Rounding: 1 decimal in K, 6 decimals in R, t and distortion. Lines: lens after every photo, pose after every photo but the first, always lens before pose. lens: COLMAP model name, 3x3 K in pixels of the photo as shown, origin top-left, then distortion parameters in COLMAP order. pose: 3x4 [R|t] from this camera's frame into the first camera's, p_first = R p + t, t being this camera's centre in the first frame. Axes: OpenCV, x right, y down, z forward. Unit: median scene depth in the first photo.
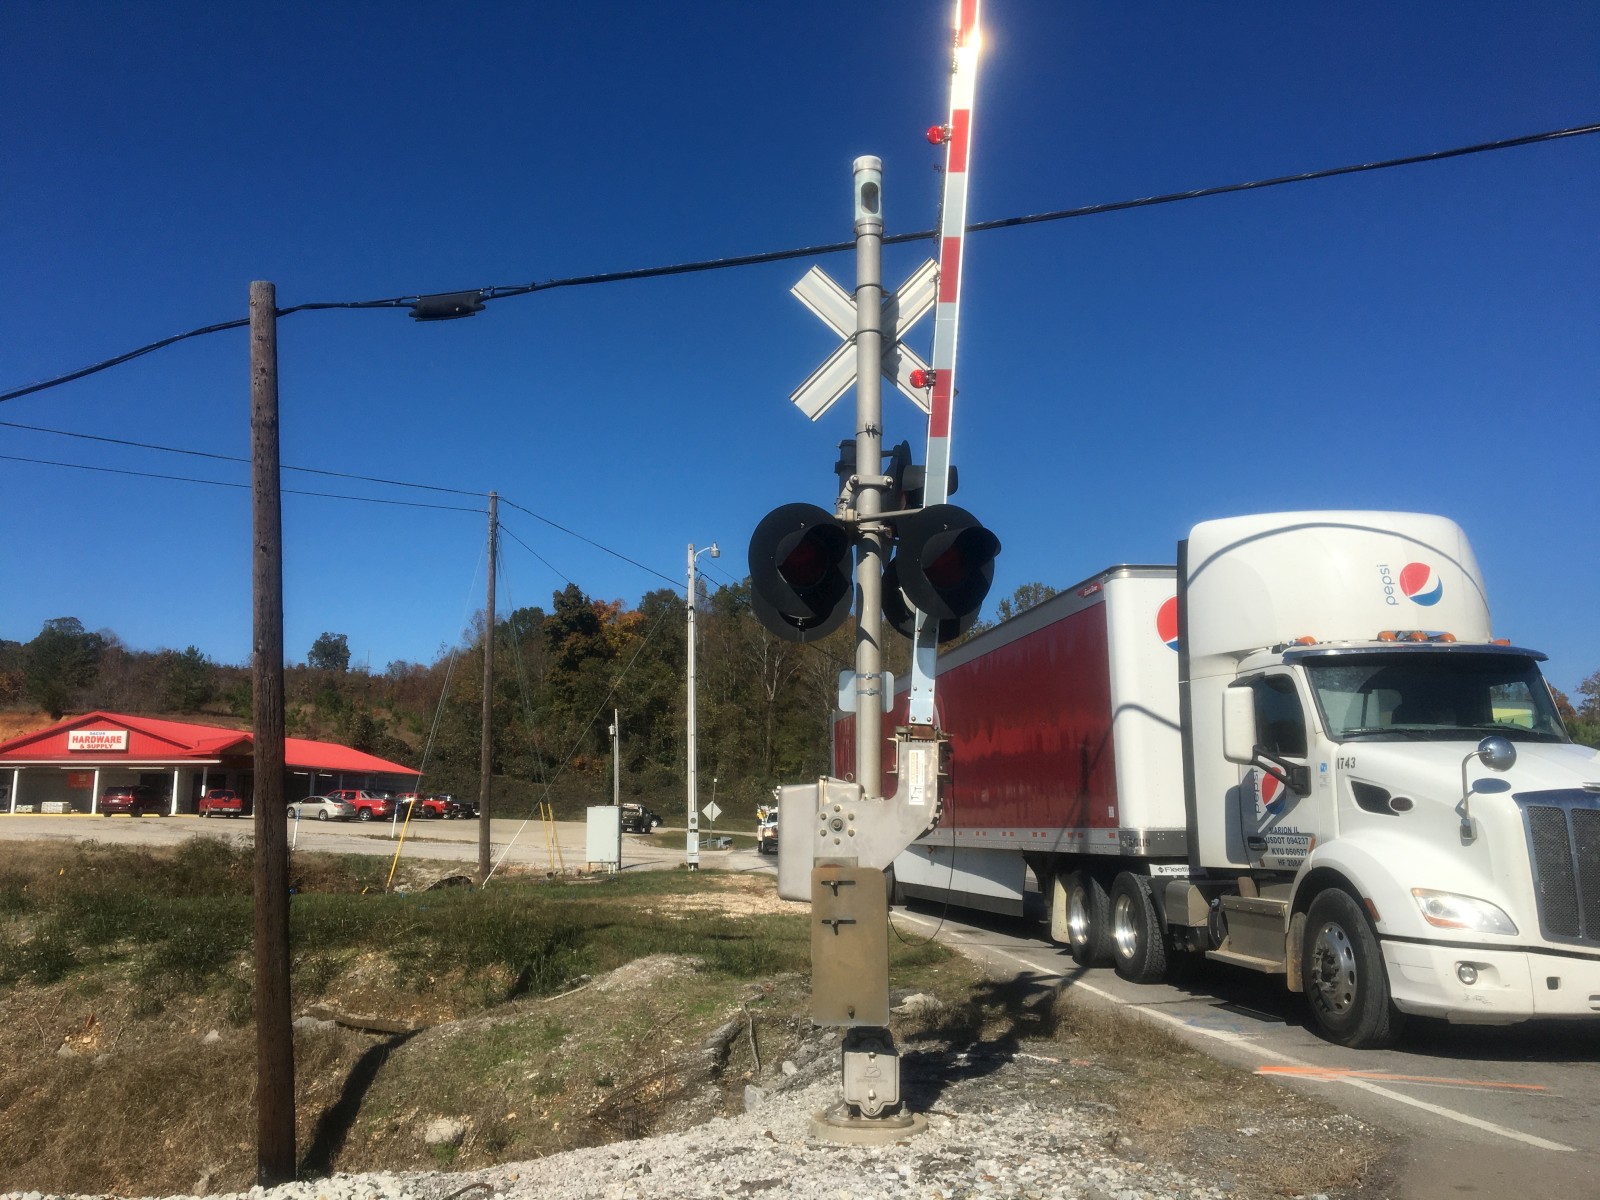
lens RADIAL K [[1342.6, 0, 800.0], [0, 1342.6, 600.0], [0, 0, 1]] dist [0.117047, -0.202315]
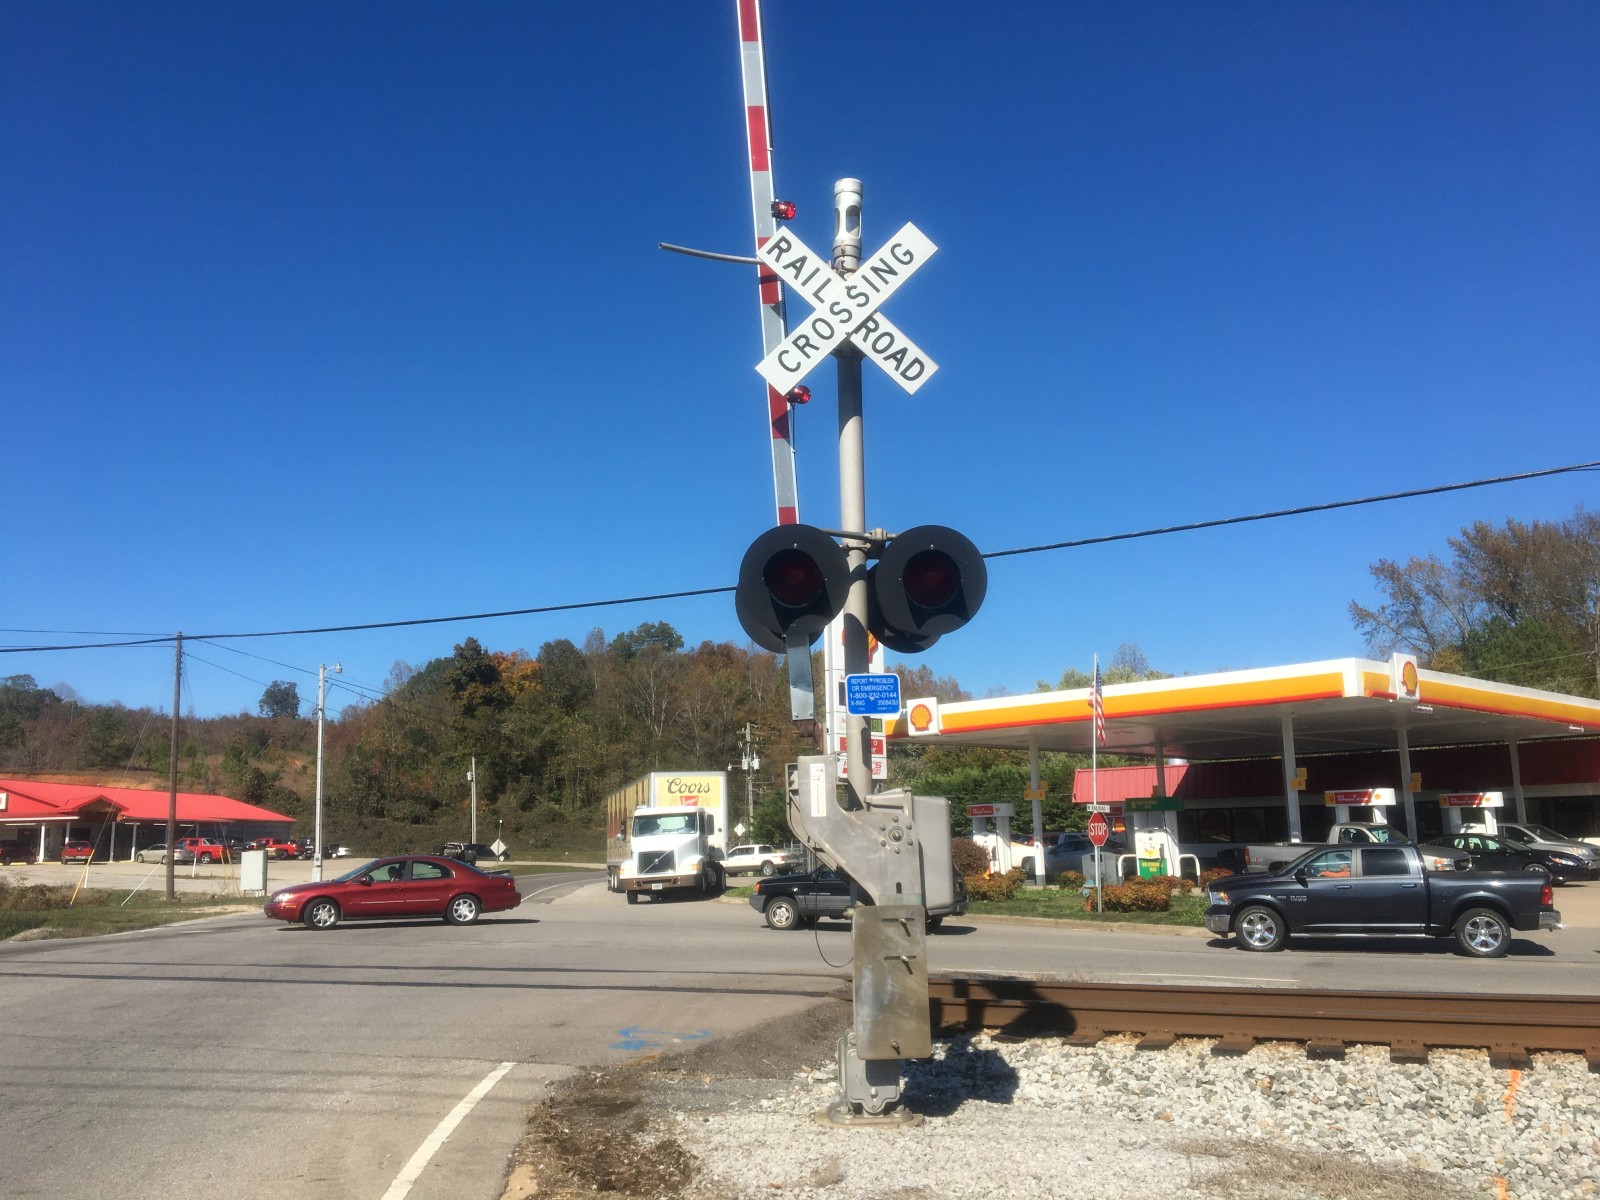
lens RADIAL K [[1342.6, 0, 800.0], [0, 1342.6, 600.0], [0, 0, 1]] dist [0.117047, -0.202315]
pose [[0.999606, -0.025920, 0.010802, 0.088531], [0.026130, 0.999464, -0.019741, -0.014555], [-0.010284, 0.020016, 0.999747, -0.095442]]
